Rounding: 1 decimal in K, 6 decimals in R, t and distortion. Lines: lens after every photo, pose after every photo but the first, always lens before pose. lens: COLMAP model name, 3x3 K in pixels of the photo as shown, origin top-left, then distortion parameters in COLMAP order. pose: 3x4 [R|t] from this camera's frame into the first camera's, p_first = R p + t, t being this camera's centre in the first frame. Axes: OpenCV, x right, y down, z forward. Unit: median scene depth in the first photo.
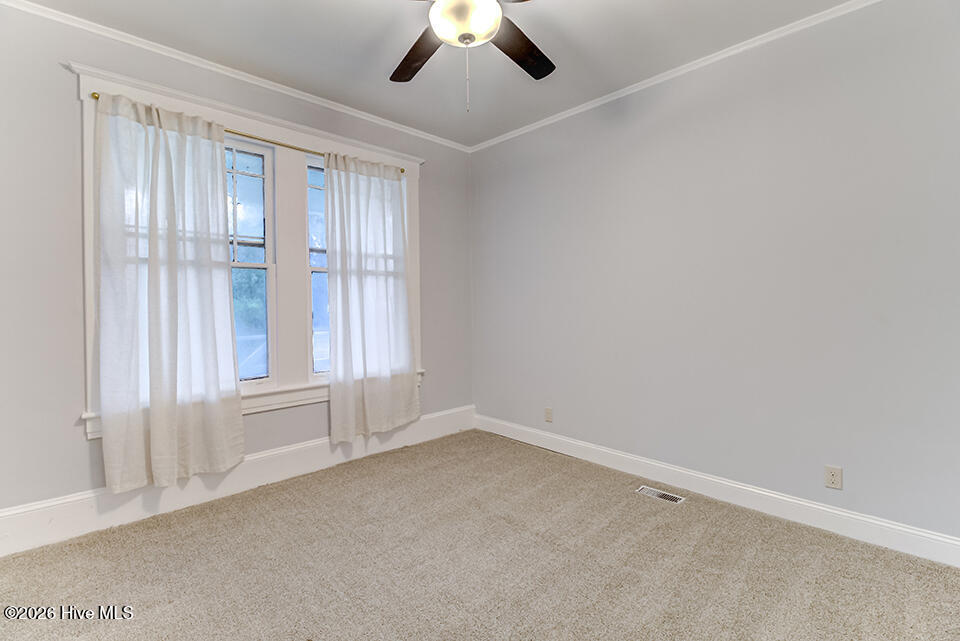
lens RADIAL K [[451.0, 0, 480.0], [0, 451.0, 320.5], [0, 0, 1]] dist [0.015514, -0.000236]
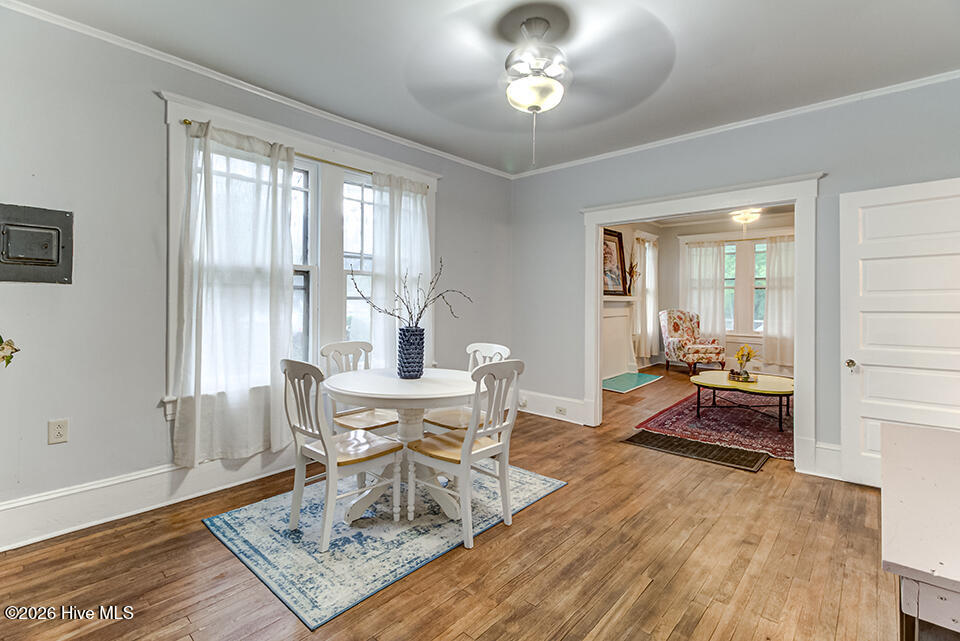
lens RADIAL K [[442.3, 0, 484.3], [0, 442.3, 304.8], [0, 0, 1]] dist [-0.001740, -0.000464]
pose [[0.993482, -0.000119, 0.113992, -0.203374], [0.002850, 0.999713, -0.023794, 0.003196], [-0.113956, 0.023964, 0.993197, -0.183745]]
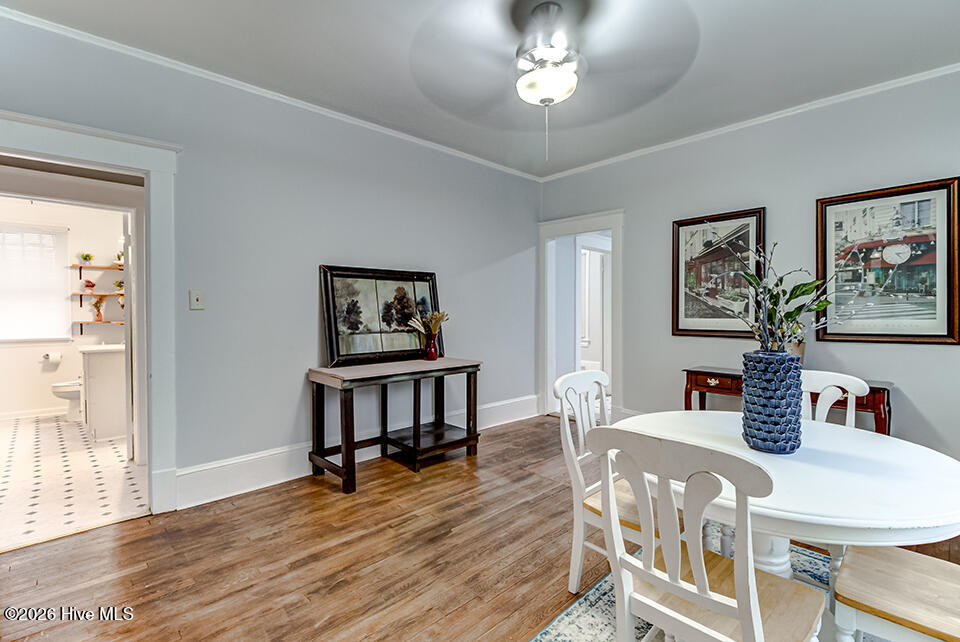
lens RADIAL K [[433.7, 0, 480.0], [0, 433.7, 321.0], [0, 0, 1]] dist [-0.002167, -0.000517]
pose [[-0.999812, -0.004535, -0.018838, 0.133229], [-0.005422, 0.998865, 0.047325, -0.032566], [0.018602, 0.047418, -0.998702, 1.491971]]
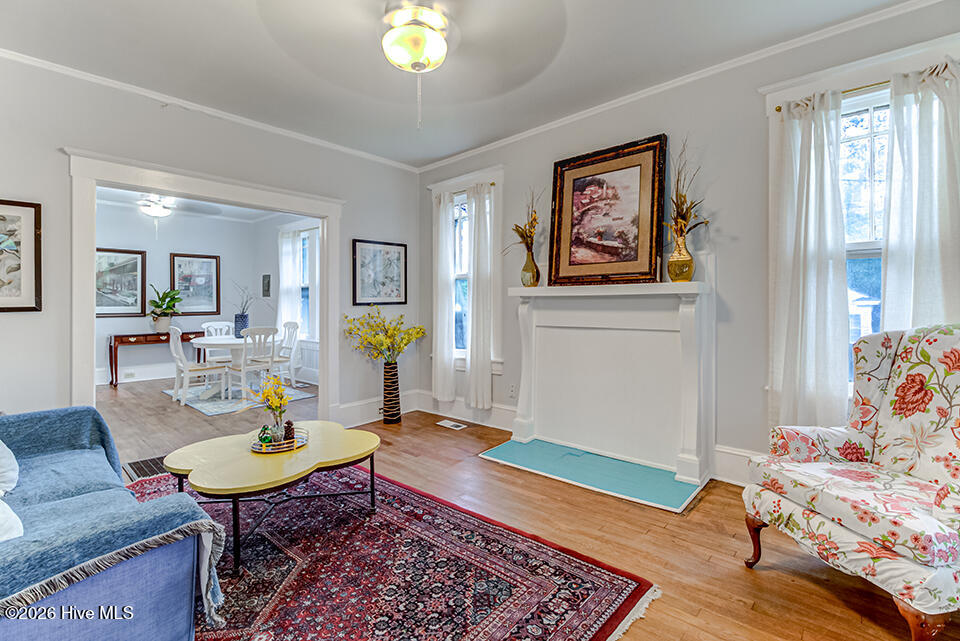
lens RADIAL K [[442.3, 0, 484.3], [0, 442.3, 304.8], [0, 0, 1]] dist [-0.001740, -0.000464]
pose [[0.130376, 0.001263, -0.991464, 2.193705], [-0.026100, 0.999657, -0.002158, -0.039877], [0.991121, 0.026159, 0.130364, 1.882416]]
